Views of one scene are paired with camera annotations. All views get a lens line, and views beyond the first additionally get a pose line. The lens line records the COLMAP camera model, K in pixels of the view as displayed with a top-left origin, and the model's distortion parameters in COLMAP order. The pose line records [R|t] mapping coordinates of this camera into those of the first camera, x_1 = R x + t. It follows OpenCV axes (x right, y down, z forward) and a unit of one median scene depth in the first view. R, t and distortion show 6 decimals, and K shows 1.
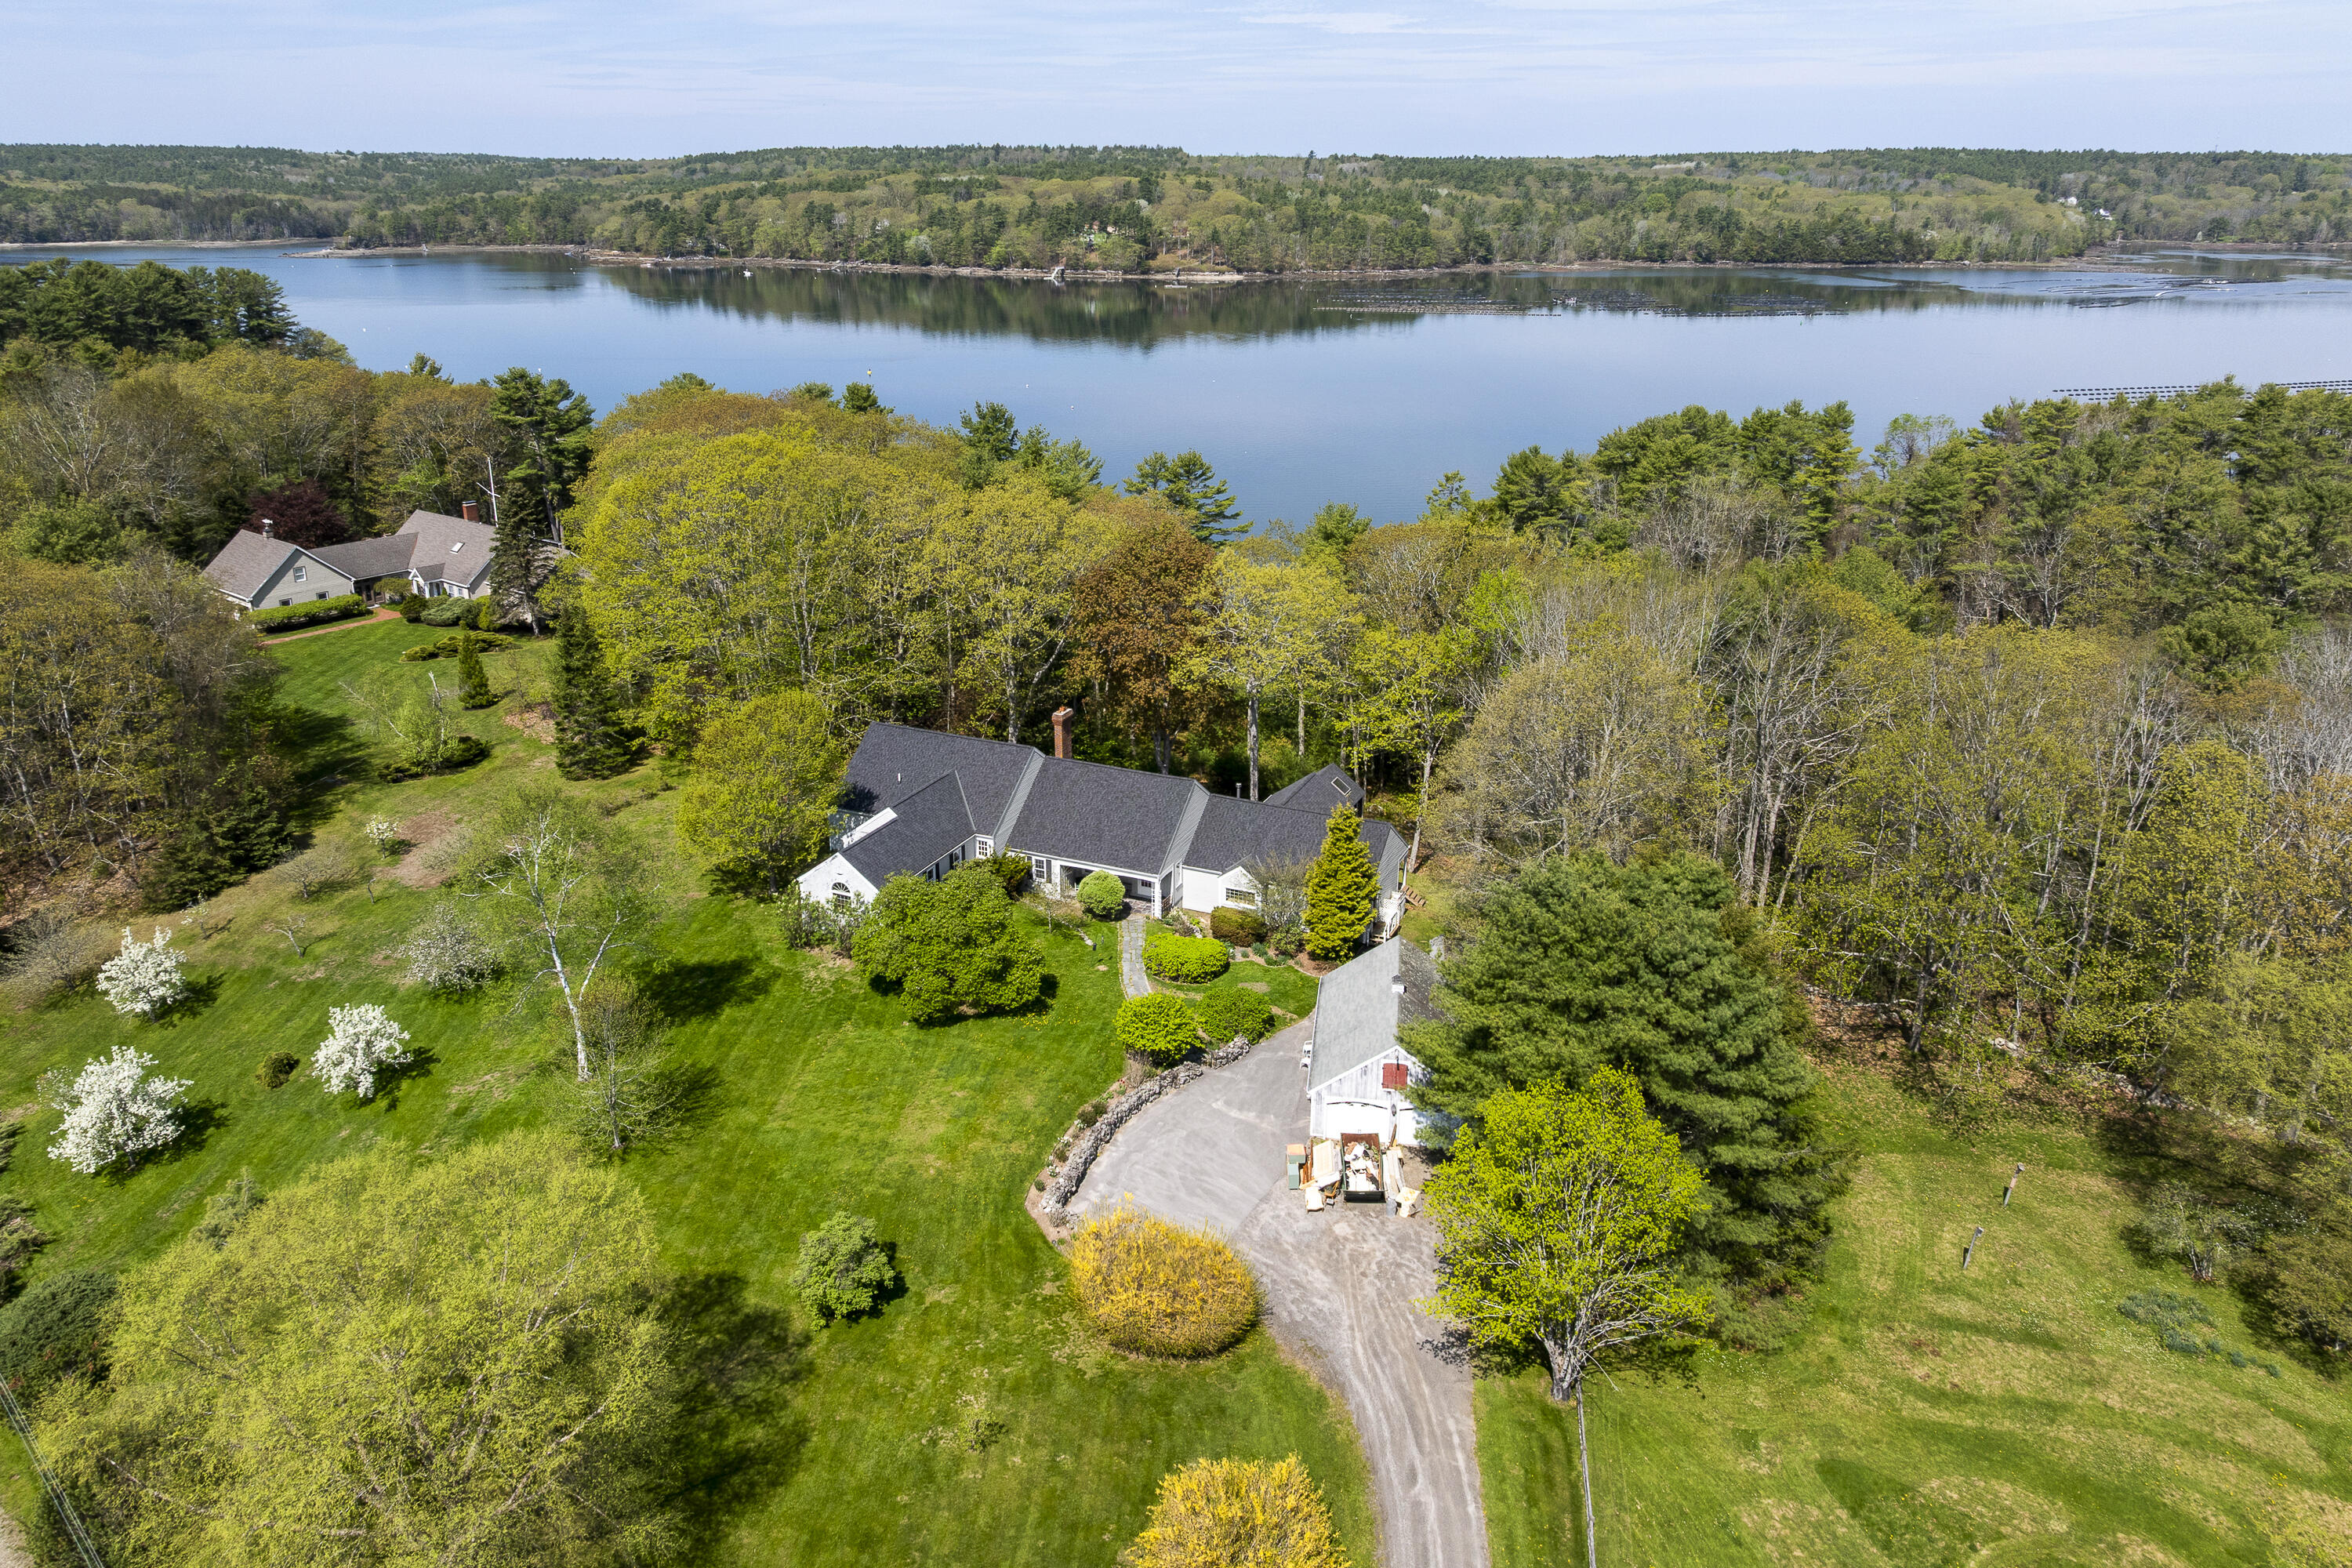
lens RADIAL K [[1626.1, 0, 1178.3], [0, 1626.1, 710.1], [0, 0, 1]] dist [-0.003186, -0.006444]
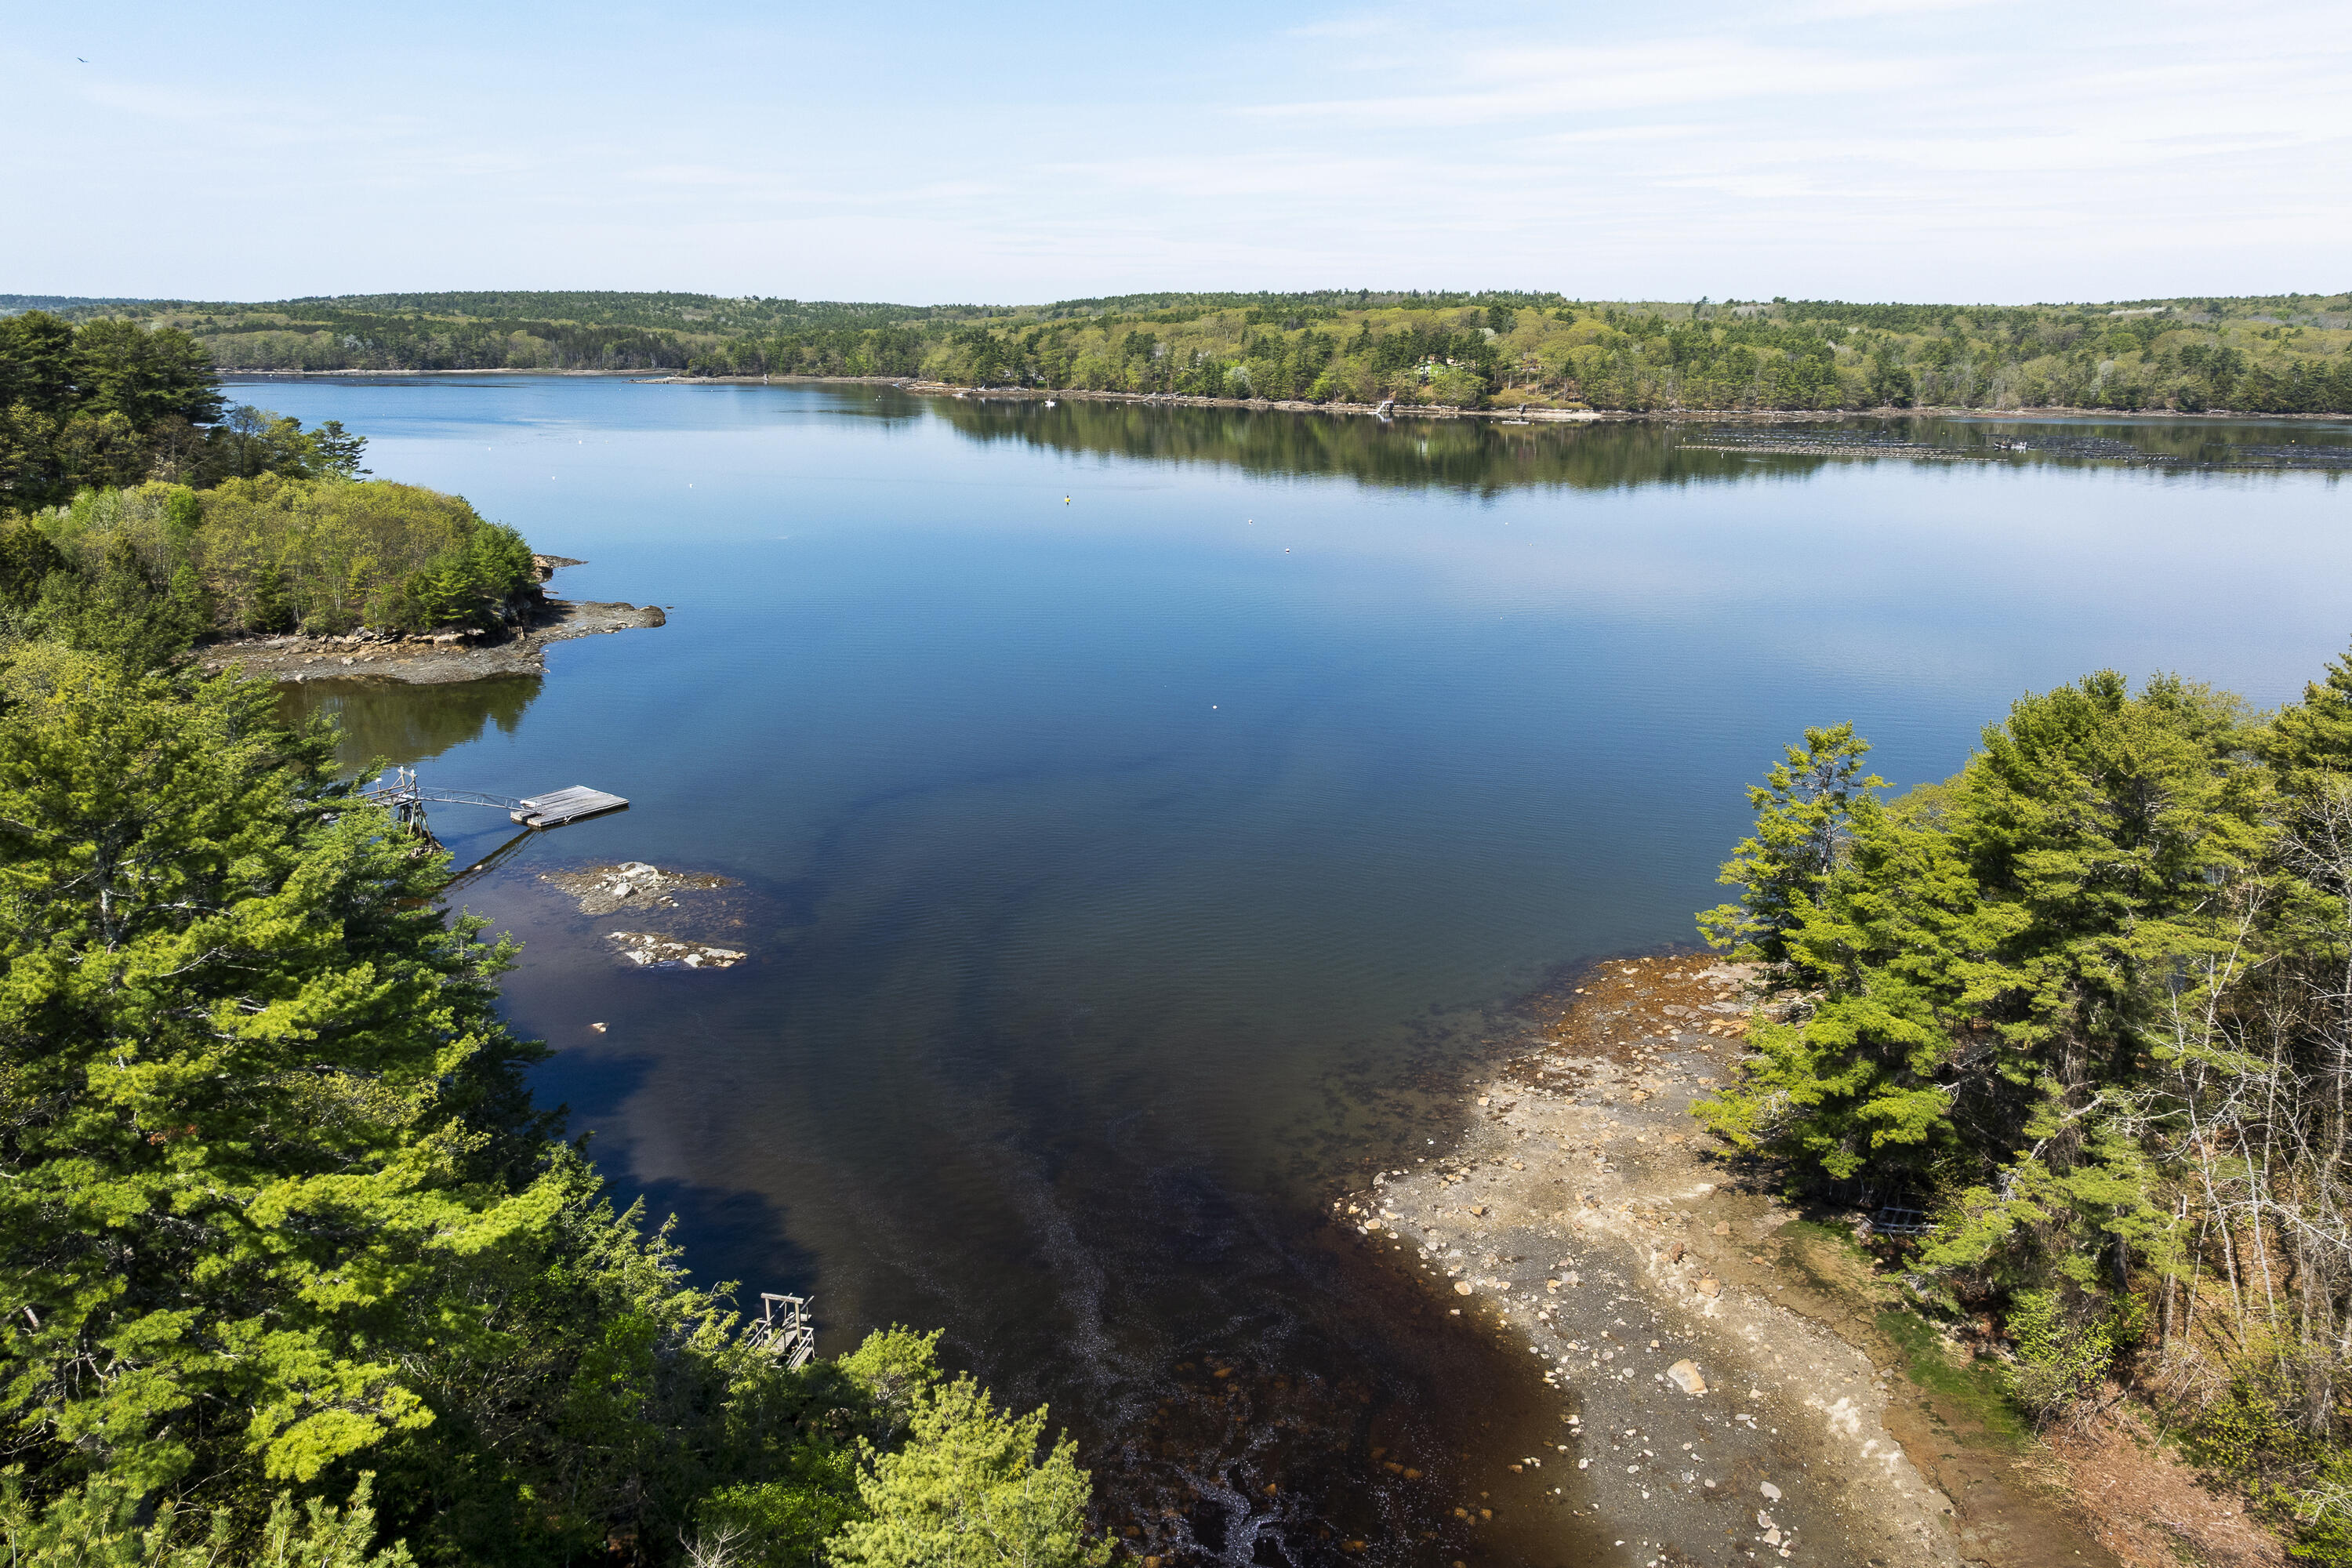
lens RADIAL K [[1626.1, 0, 1178.3], [0, 1626.1, 710.1], [0, 0, 1]] dist [-0.003186, -0.006444]
pose [[0.973138, 0.056986, -0.223057, 0.022472], [-0.077146, 0.993581, -0.082732, -0.022913], [0.216911, 0.097718, 0.971288, 0.129053]]
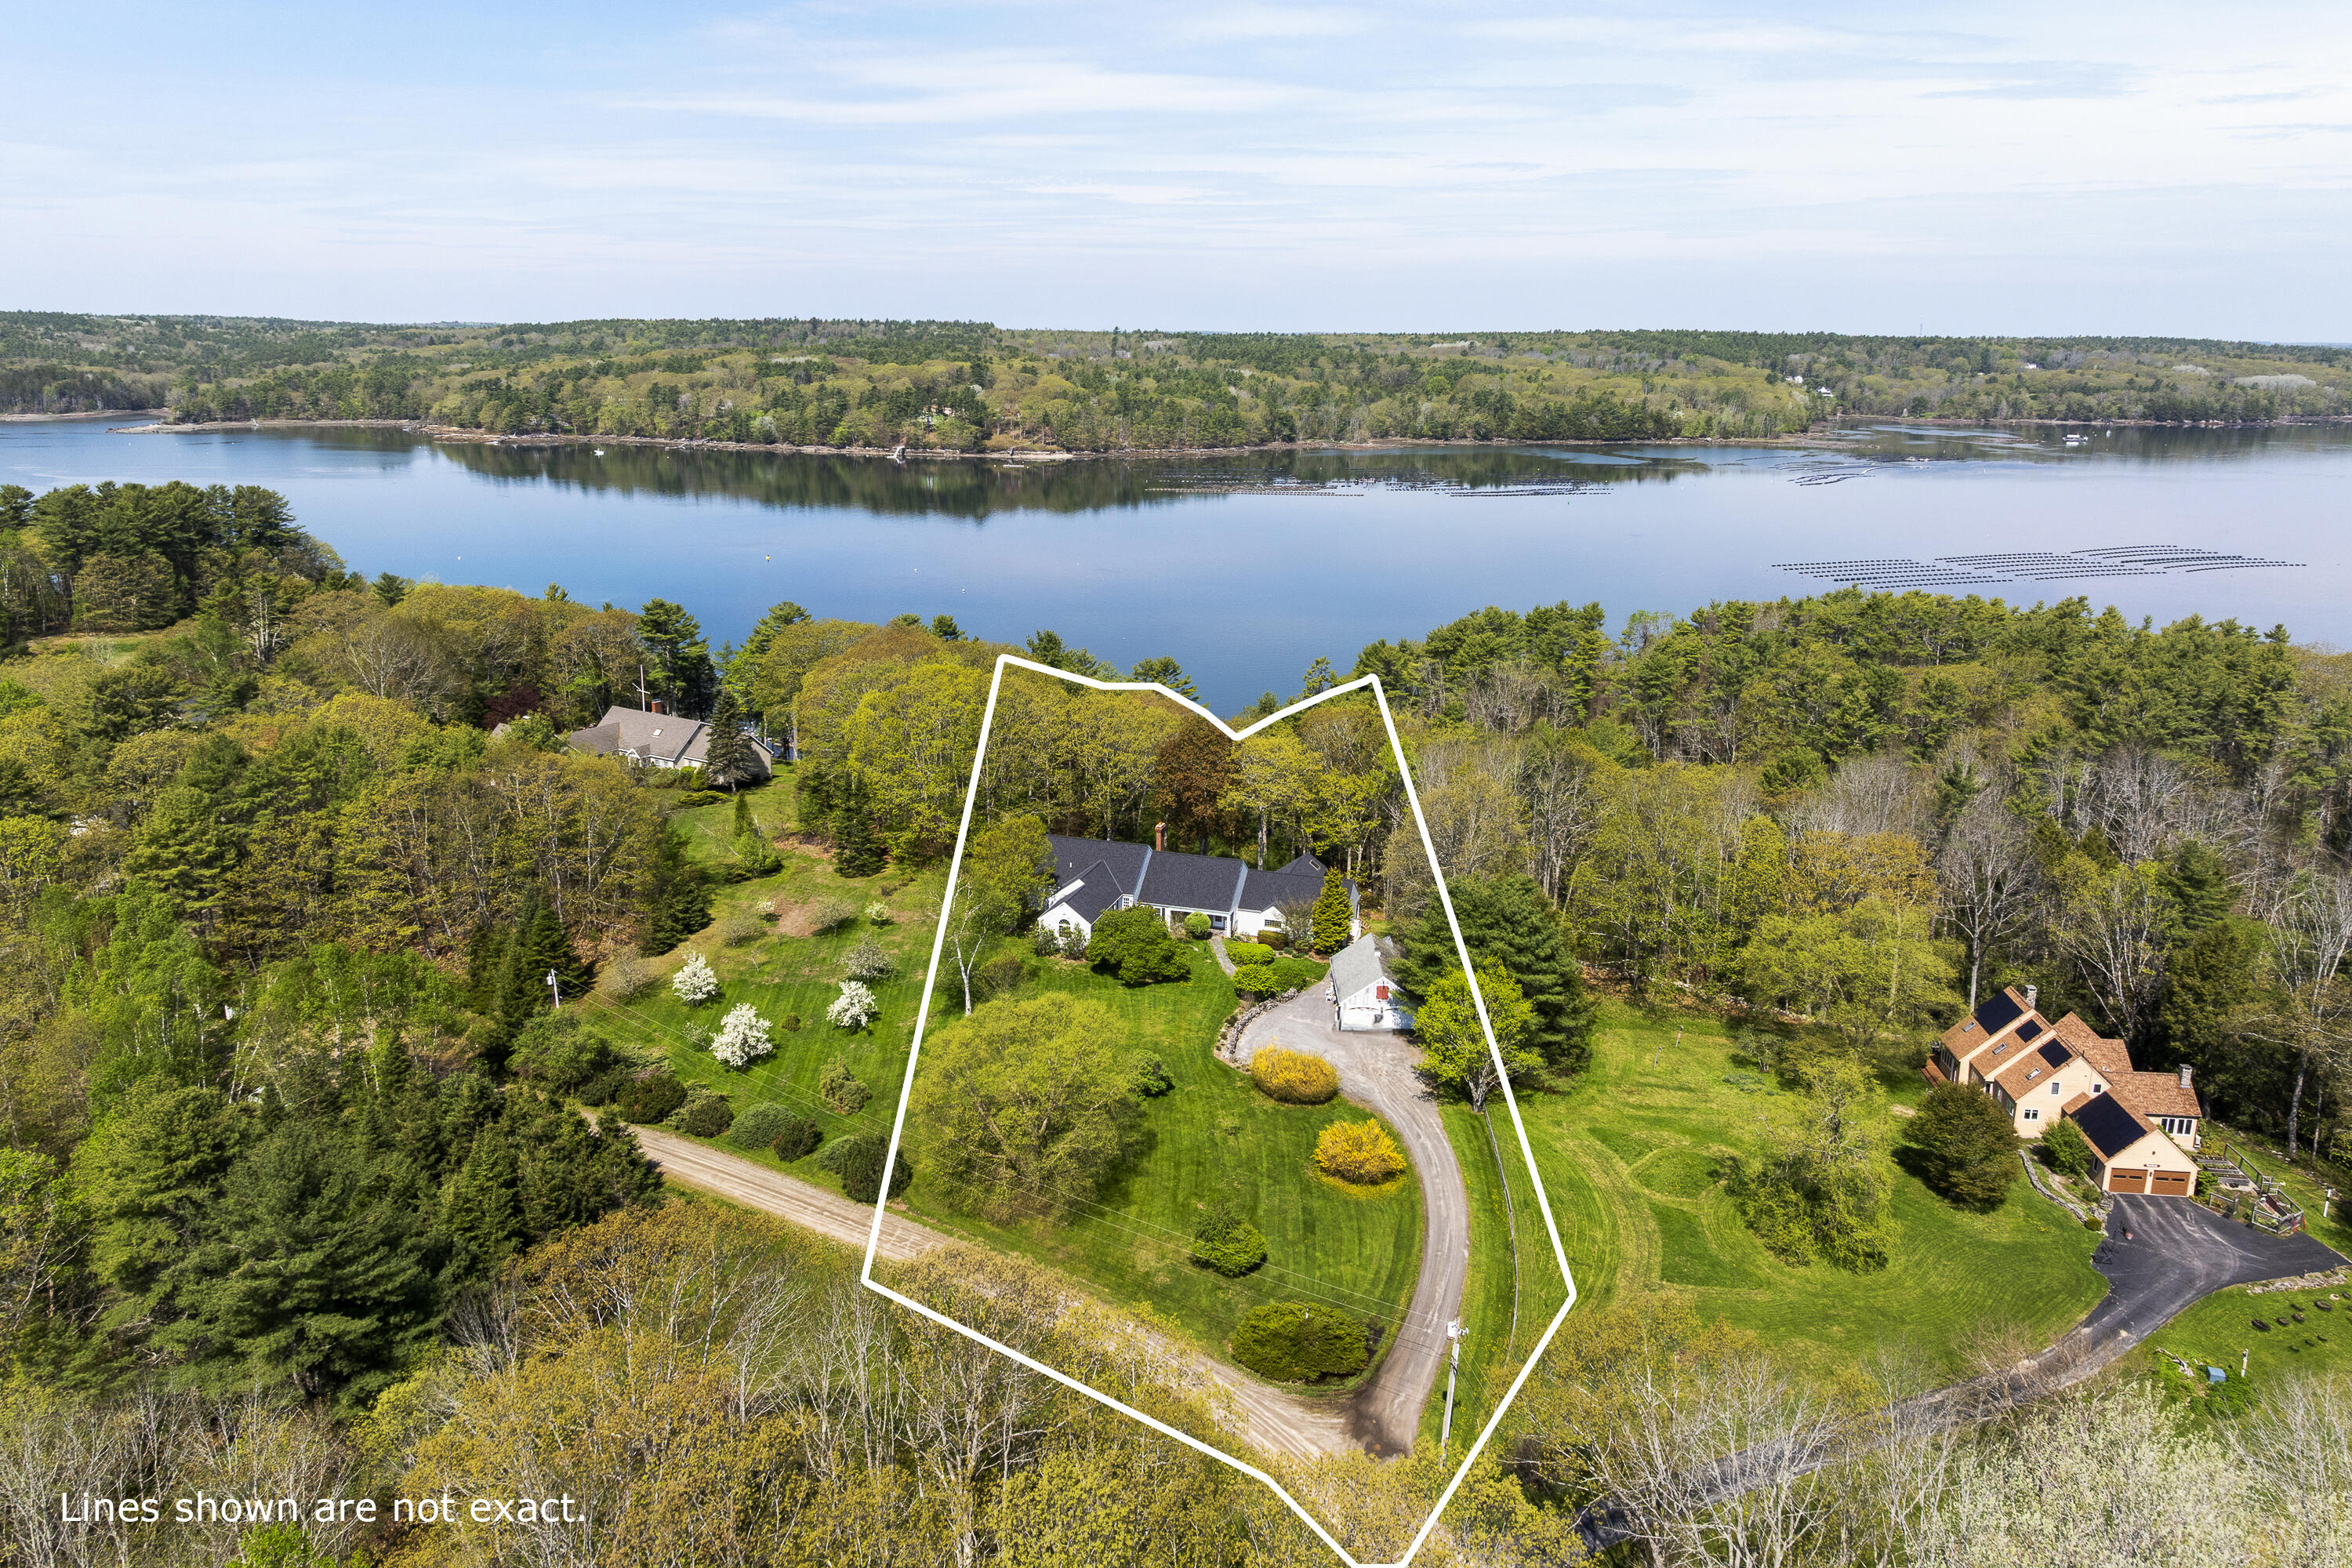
lens RADIAL K [[1632.6, 0, 1177.1], [0, 1632.6, 700.5], [0, 0, 1]] dist [0.002792, -0.028355]
pose [[0.992574, -0.018623, 0.120205, -0.023954], [0.030321, 0.994897, -0.096234, 0.003412], [-0.117799, 0.099165, 0.988074, -0.067945]]
